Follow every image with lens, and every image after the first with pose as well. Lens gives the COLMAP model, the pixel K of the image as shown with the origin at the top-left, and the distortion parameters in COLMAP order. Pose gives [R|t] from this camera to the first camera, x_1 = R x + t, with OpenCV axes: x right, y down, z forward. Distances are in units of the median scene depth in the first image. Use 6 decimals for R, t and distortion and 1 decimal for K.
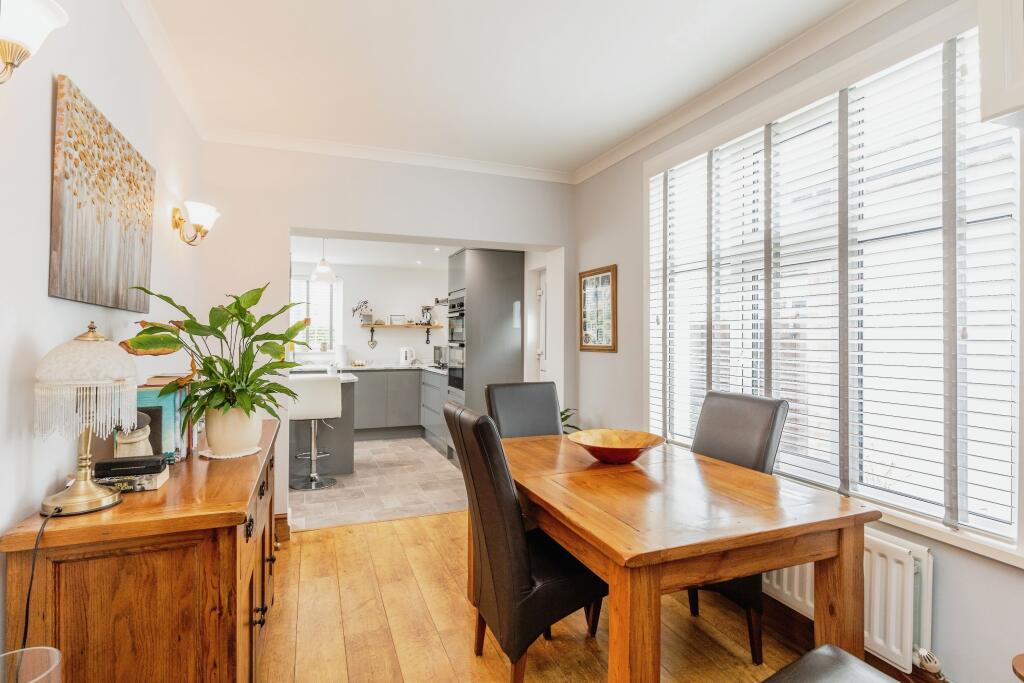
lens RADIAL K [[519.1, 0, 513.0], [0, 519.1, 333.4], [0, 0, 1]] dist [-0.004195, -0.000661]
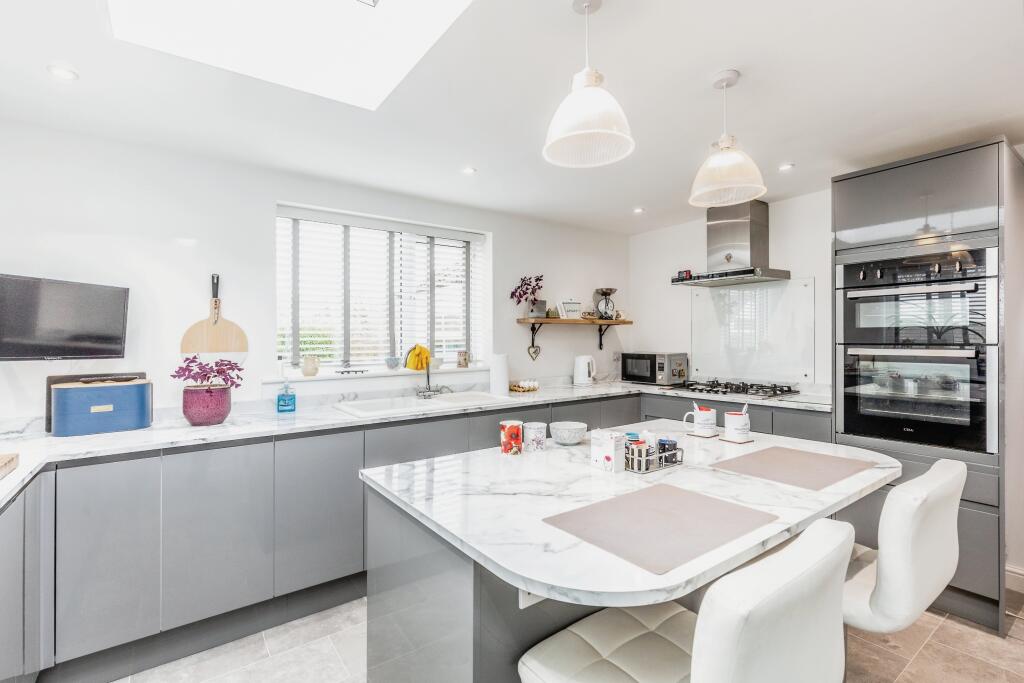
lens RADIAL K [[470.7, 0, 496.3], [0, 470.7, 335.0], [0, 0, 1]] dist [0.003500, -0.000122]
pose [[0.973526, -0.010741, 0.228325, -0.438432], [0.011004, 0.999939, 0.000119, 0.000805], [-0.228312, 0.002396, 0.973585, 0.498686]]
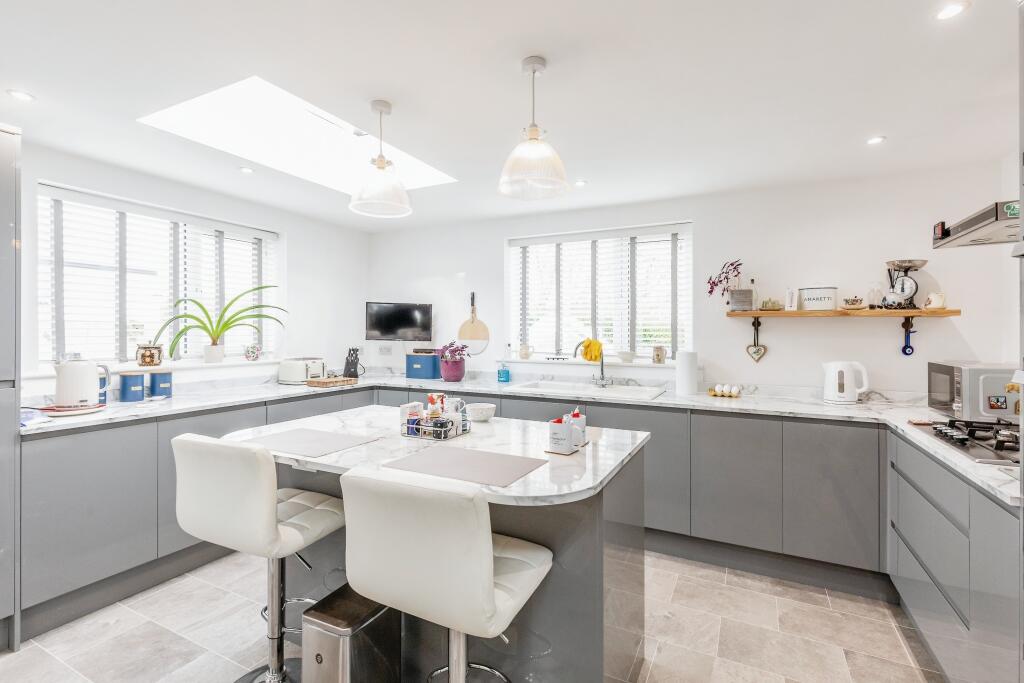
lens RADIAL K [[470.7, 0, 507.2], [0, 470.7, 324.7], [0, 0, 1]] dist [0.003500, -0.000122]
pose [[0.649789, -0.011607, -0.760026, -0.091214], [0.001088, 0.999897, -0.014341, 0.001268], [0.760114, 0.008492, 0.649735, 0.548606]]
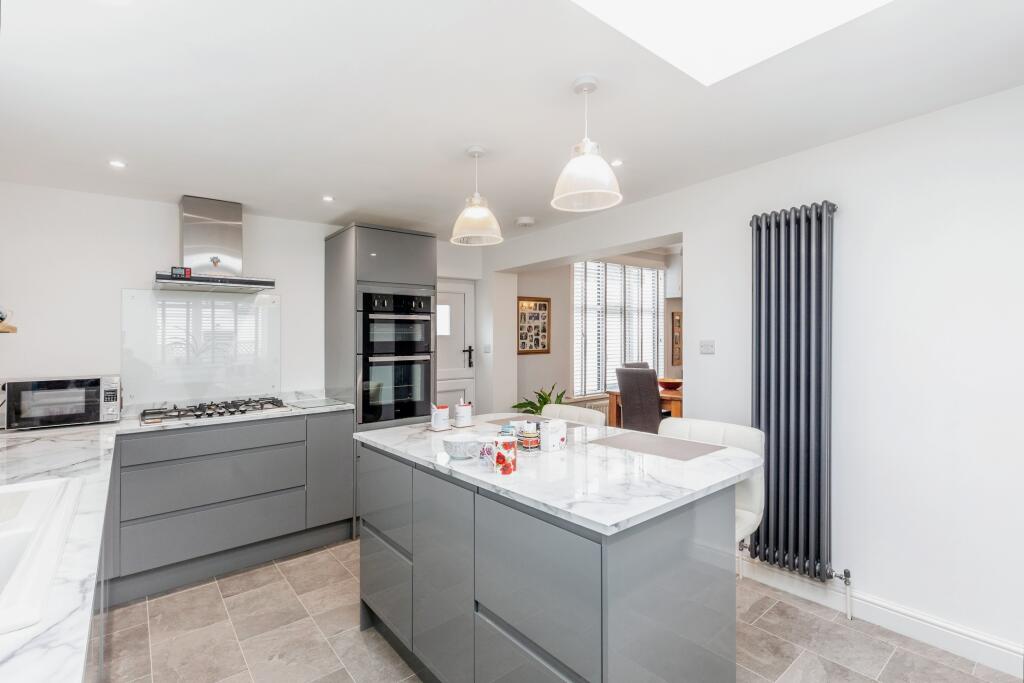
lens RADIAL K [[470.7, 0, 506.7], [0, 470.7, 342.9], [0, 0, 1]] dist [0.003500, -0.000122]
pose [[-0.294047, 0.002423, 0.955788, -0.582343], [0.011471, 0.999934, 0.000995, 0.000722], [-0.955722, 0.011257, -0.294056, 0.786462]]
